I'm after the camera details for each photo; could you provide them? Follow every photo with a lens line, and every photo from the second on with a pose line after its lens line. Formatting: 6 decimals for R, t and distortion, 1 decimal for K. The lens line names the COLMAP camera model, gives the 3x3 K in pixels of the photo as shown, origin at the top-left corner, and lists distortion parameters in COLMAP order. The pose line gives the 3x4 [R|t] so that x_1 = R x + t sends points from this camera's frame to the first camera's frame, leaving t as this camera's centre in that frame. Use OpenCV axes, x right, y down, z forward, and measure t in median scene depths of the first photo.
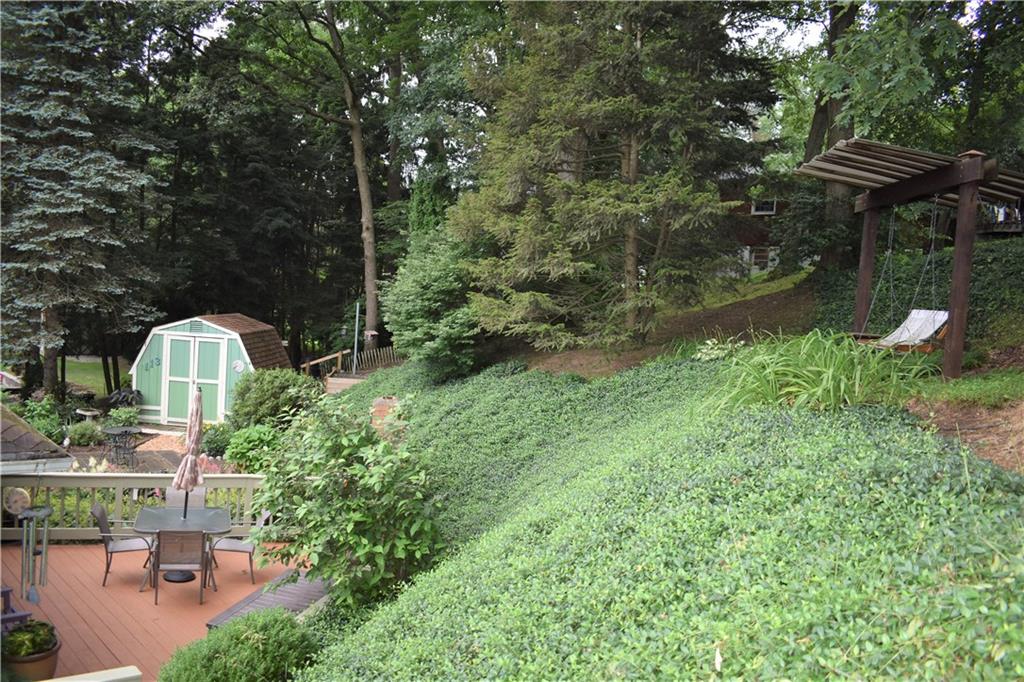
lens RADIAL K [[798.6, 0, 512.0], [0, 798.6, 341.0], [0, 0, 1]] dist [-0.084909, 0.002655]
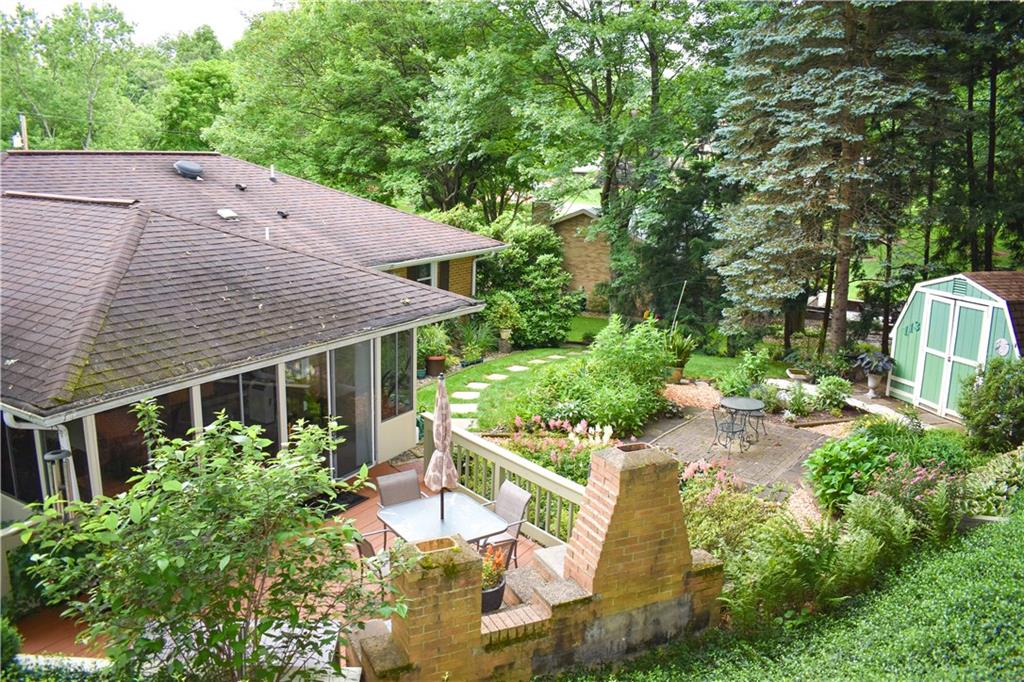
lens RADIAL K [[798.6, 0, 512.0], [0, 798.6, 341.0], [0, 0, 1]] dist [-0.084909, 0.002655]
pose [[0.256341, 0.140216, -0.956362, 0.200365], [-0.049862, 0.990023, 0.131786, -0.042675], [0.965299, 0.013903, 0.260775, 0.401328]]
